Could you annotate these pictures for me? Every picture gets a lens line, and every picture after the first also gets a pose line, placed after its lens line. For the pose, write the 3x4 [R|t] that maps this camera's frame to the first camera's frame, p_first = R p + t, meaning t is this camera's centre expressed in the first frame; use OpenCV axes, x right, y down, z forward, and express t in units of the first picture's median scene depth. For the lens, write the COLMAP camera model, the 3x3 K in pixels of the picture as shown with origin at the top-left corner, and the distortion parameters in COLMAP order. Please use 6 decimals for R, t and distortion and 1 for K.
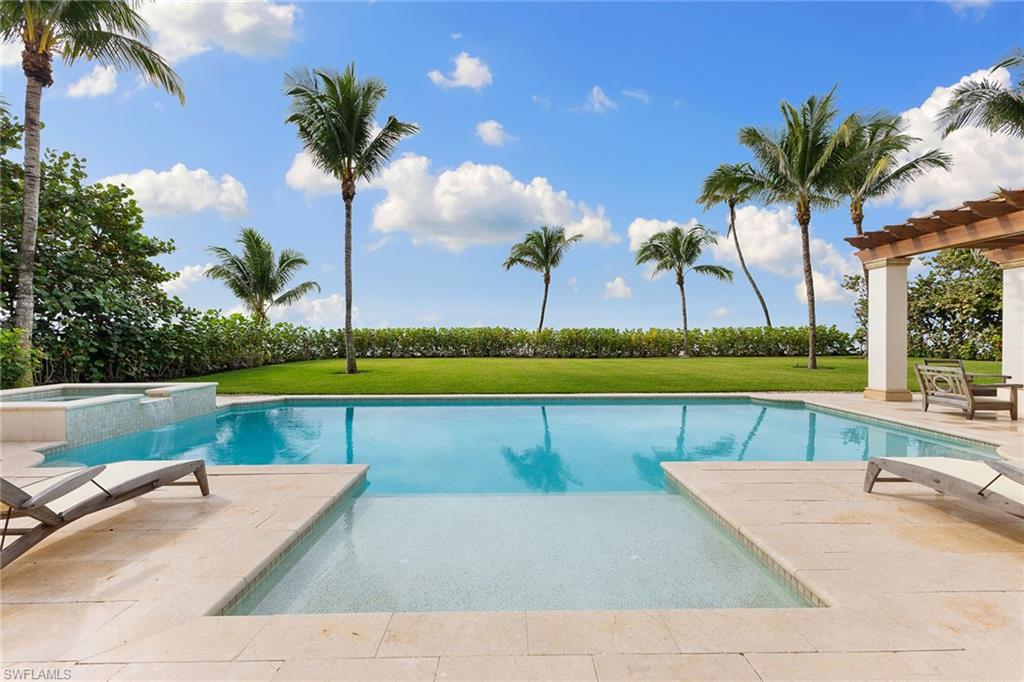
lens RADIAL K [[440.8, 0, 512.0], [0, 440.8, 341.0], [0, 0, 1]] dist [0.000091, -0.000130]
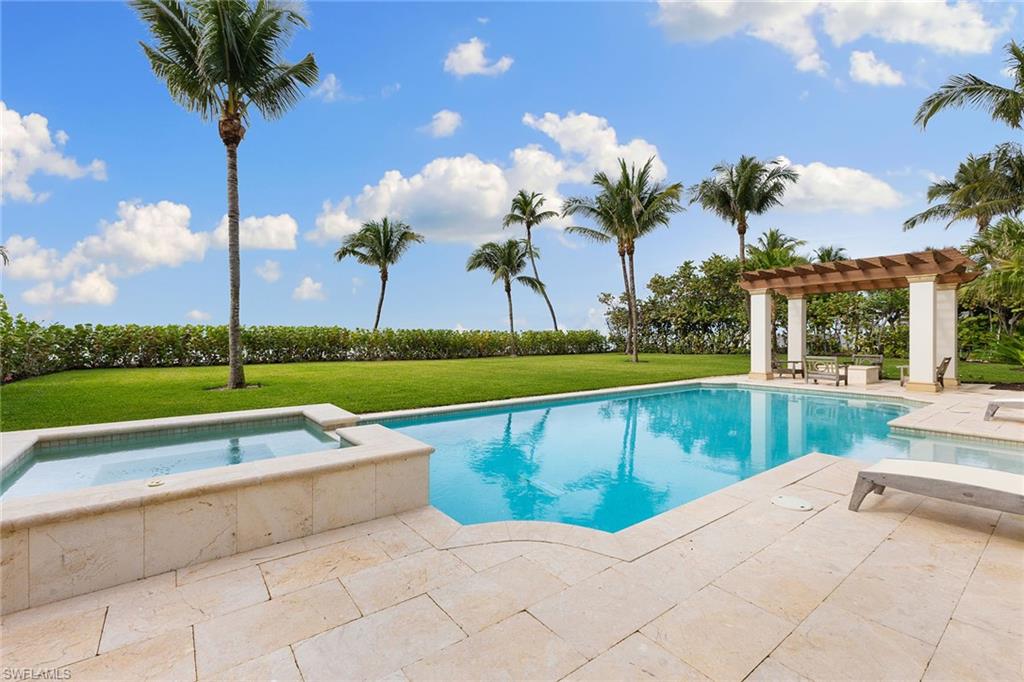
lens RADIAL K [[441.8, 0, 512.0], [0, 441.8, 341.0], [0, 0, 1]] dist [0.022388, 0.000069]
pose [[0.800873, 0.000477, 0.598834, -0.281065], [0.001825, 0.999993, -0.003236, 0.000694], [-0.598831, 0.003684, 0.800867, 0.095782]]
